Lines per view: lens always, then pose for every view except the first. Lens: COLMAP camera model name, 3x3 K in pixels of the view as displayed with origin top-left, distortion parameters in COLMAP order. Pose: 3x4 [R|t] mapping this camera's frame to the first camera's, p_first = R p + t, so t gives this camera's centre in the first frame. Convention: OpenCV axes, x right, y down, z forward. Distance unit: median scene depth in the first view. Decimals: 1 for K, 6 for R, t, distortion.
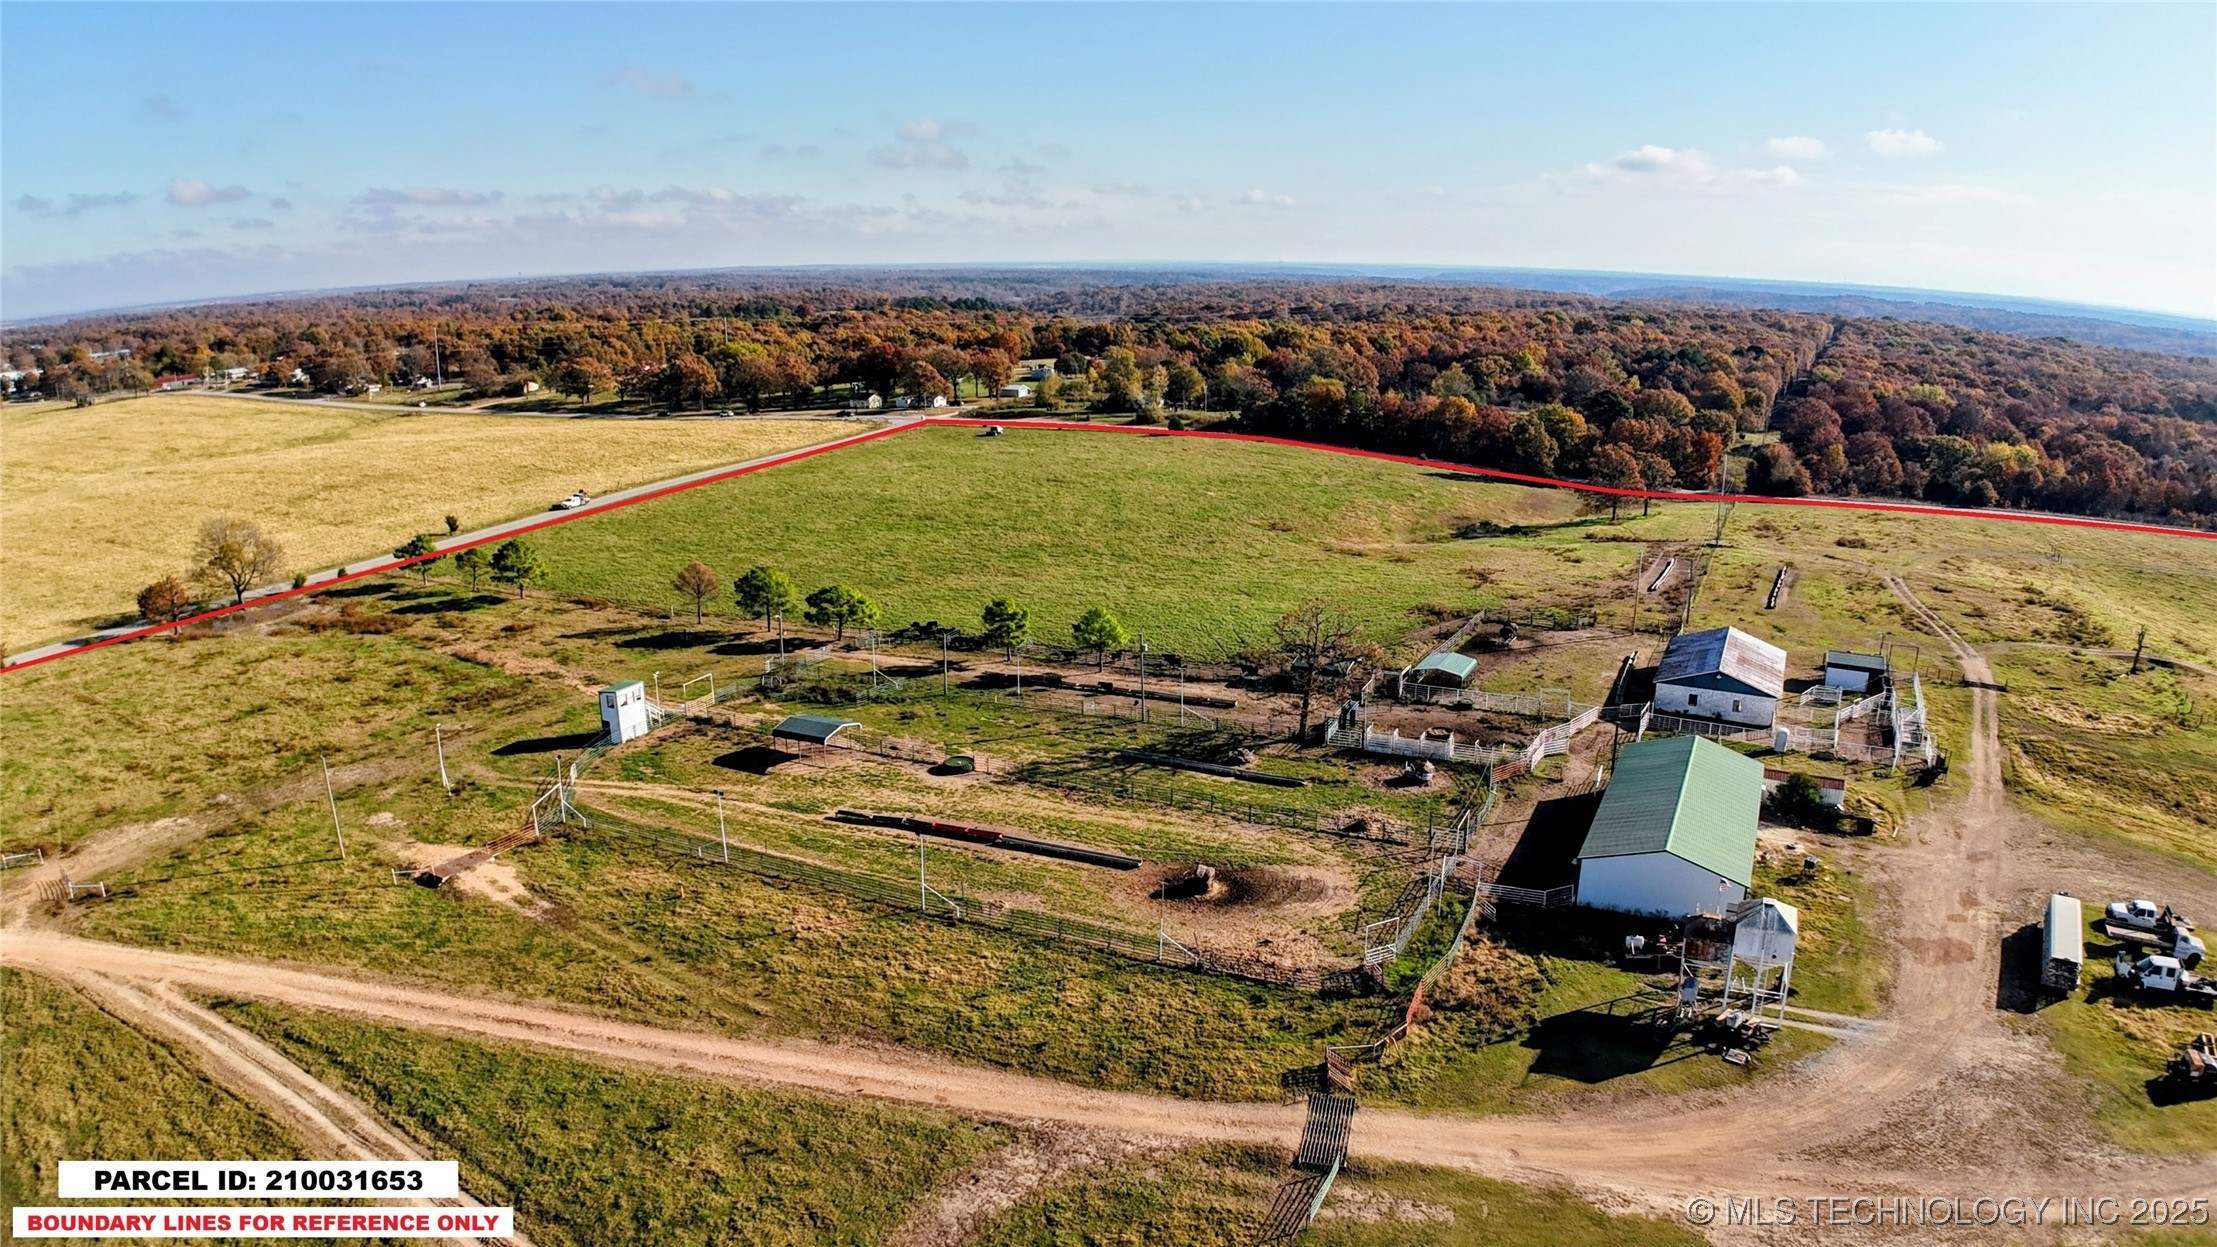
lens RADIAL K [[1329.2, 0, 1108.5], [0, 1329.2, 623.5], [0, 0, 1]] dist [-0.168567, 0.015077]
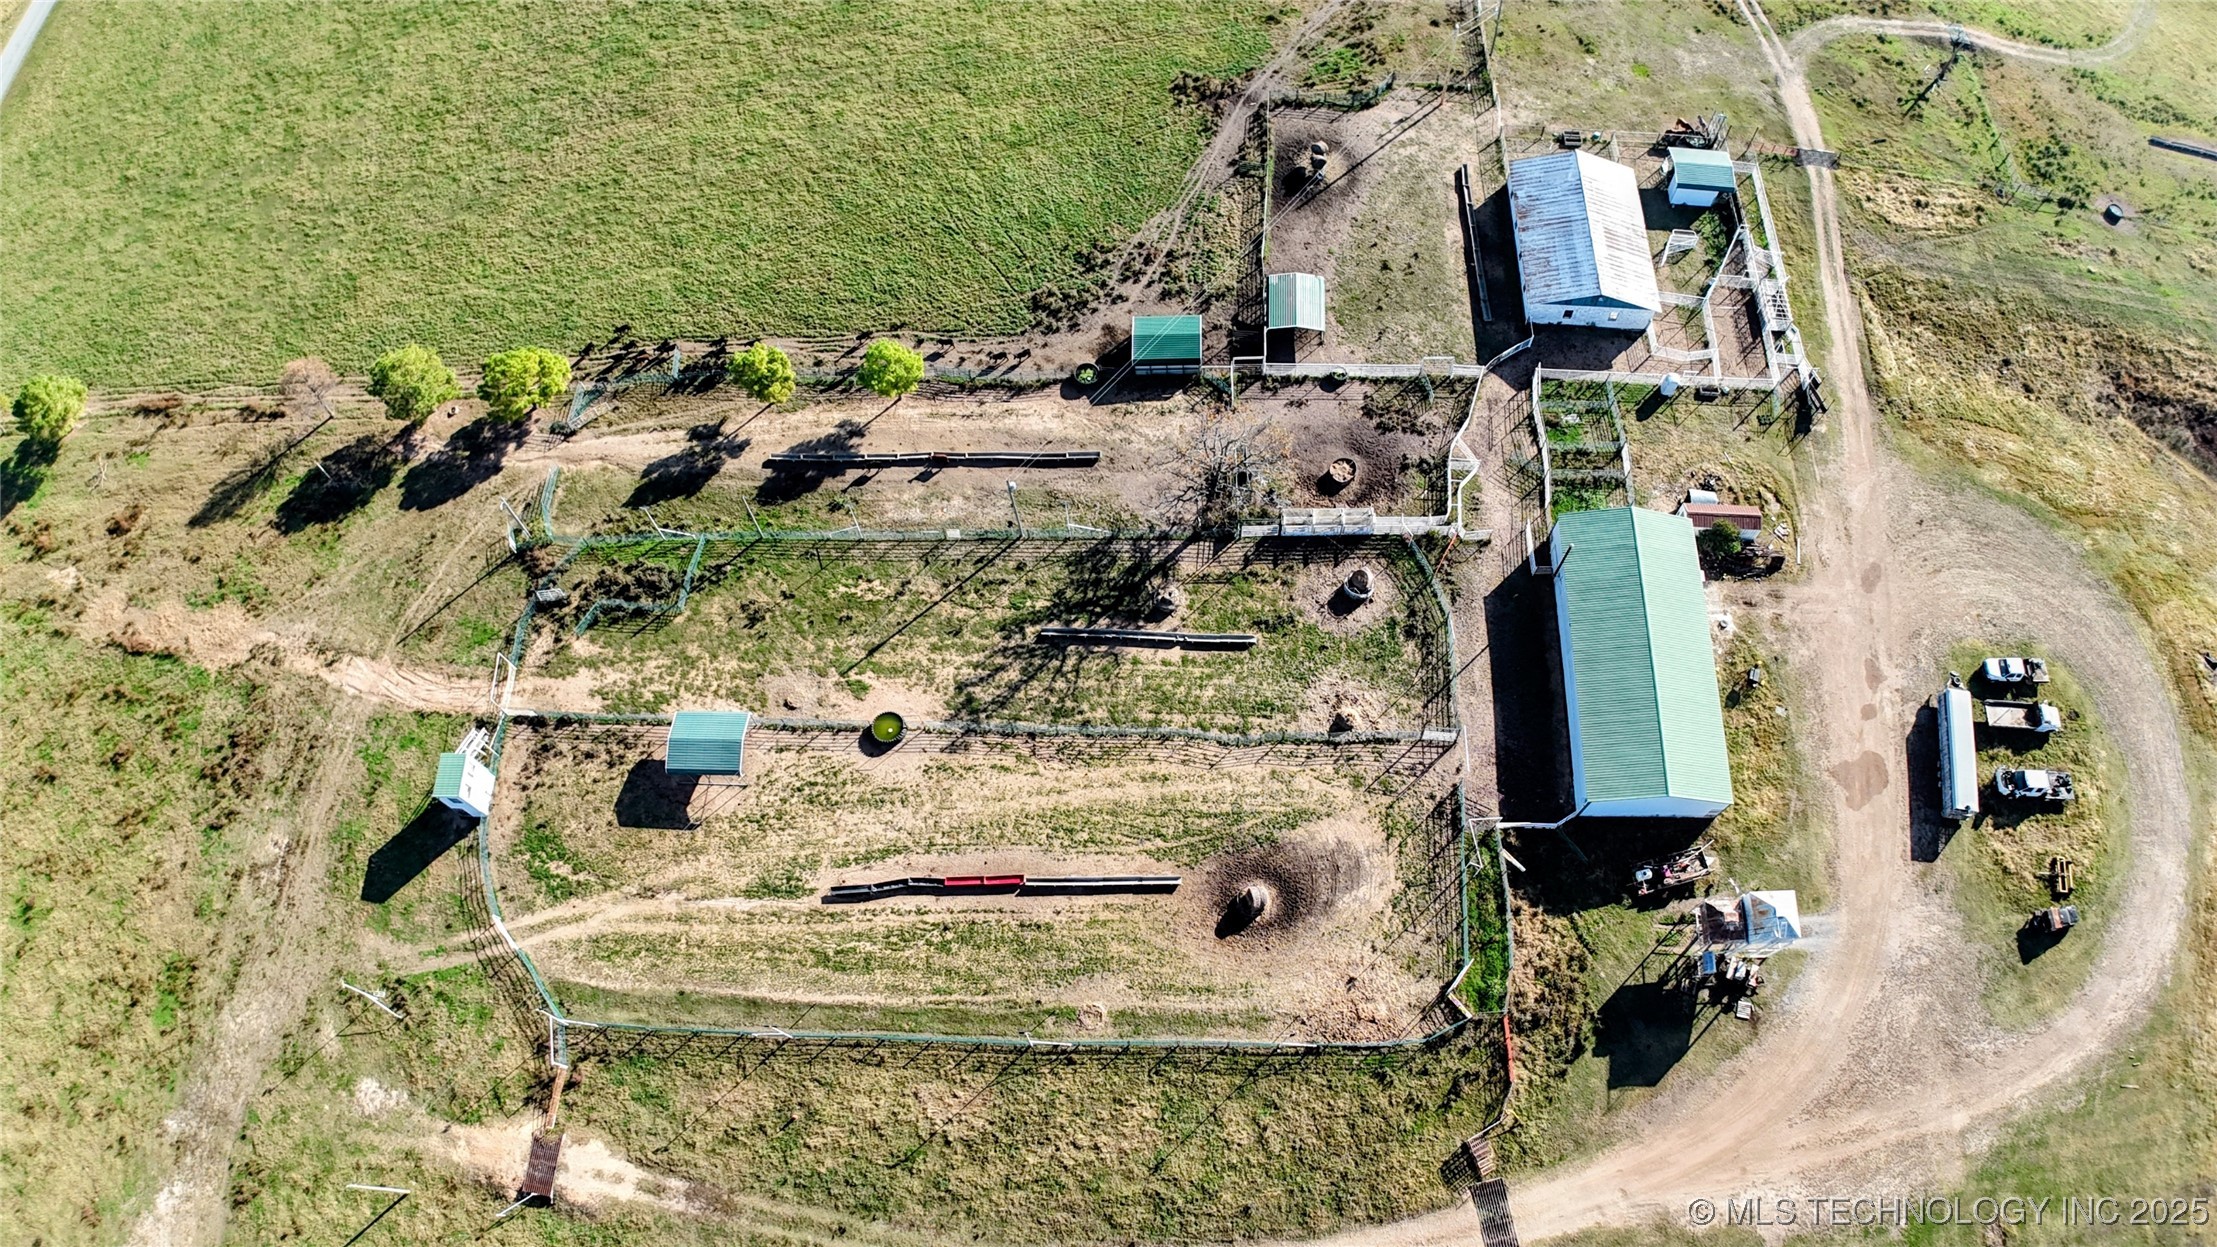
lens RADIAL K [[1329.2, 0, 1108.5], [0, 1329.2, 623.5], [0, 0, 1]] dist [-0.168567, 0.015077]
pose [[0.906570, -0.392662, 0.154748, -0.123847], [0.145510, 0.634961, 0.758717, -0.846464], [-0.396178, -0.665313, 0.632773, 0.589349]]
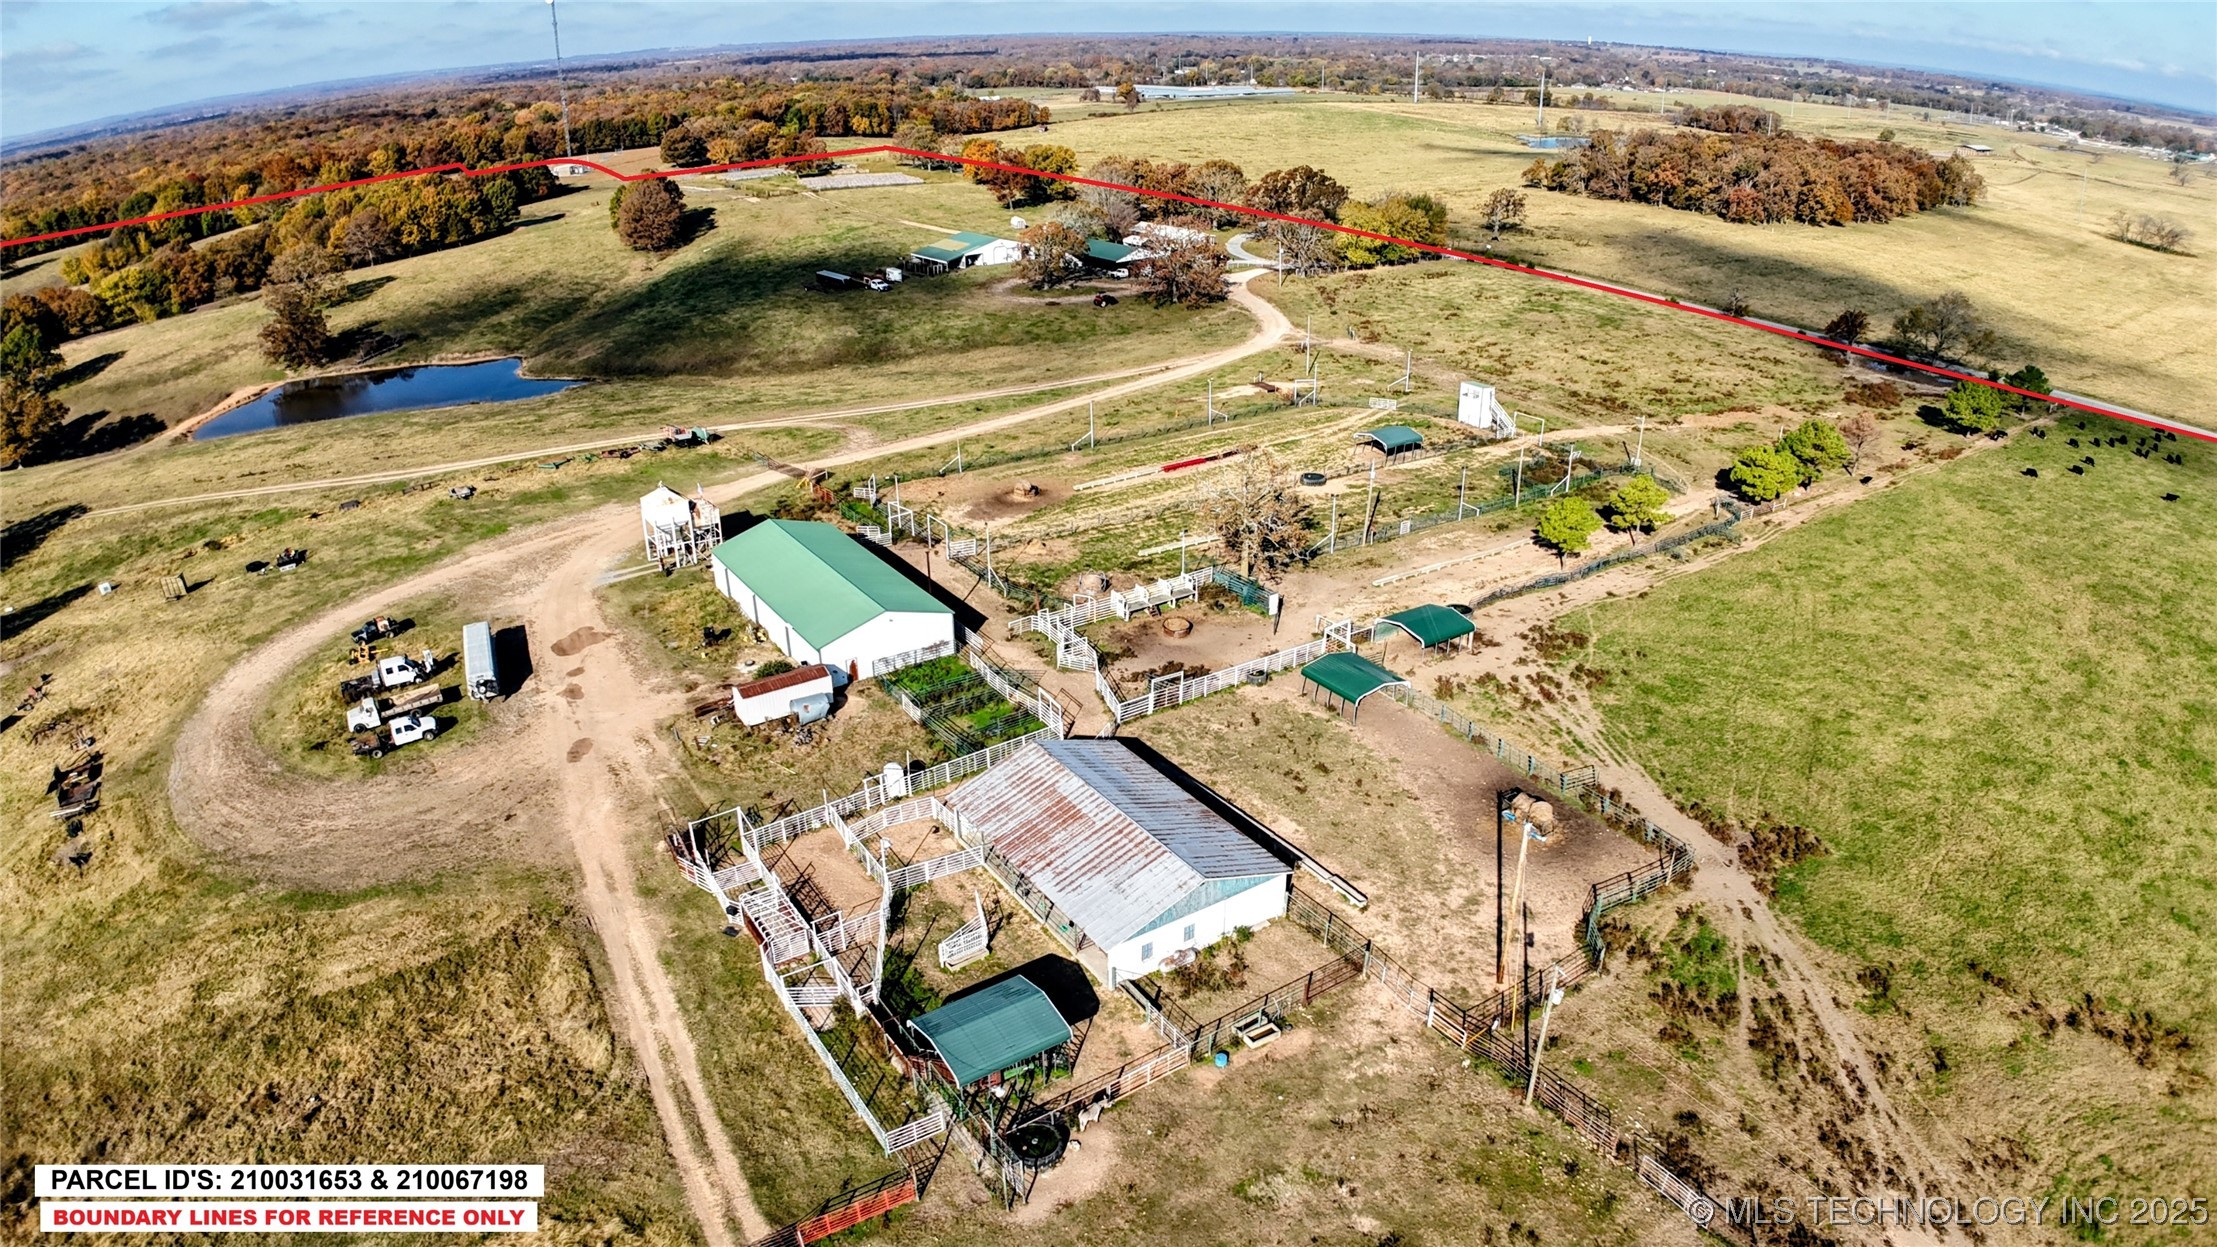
lens RADIAL K [[1329.2, 0, 1108.5], [0, 1329.2, 623.5], [0, 0, 1]] dist [-0.168567, 0.015077]
pose [[-0.473320, 0.387225, -0.791217, 1.418417], [-0.230361, 0.812534, 0.535464, -0.566750], [0.850236, 0.435712, -0.295388, 1.774558]]
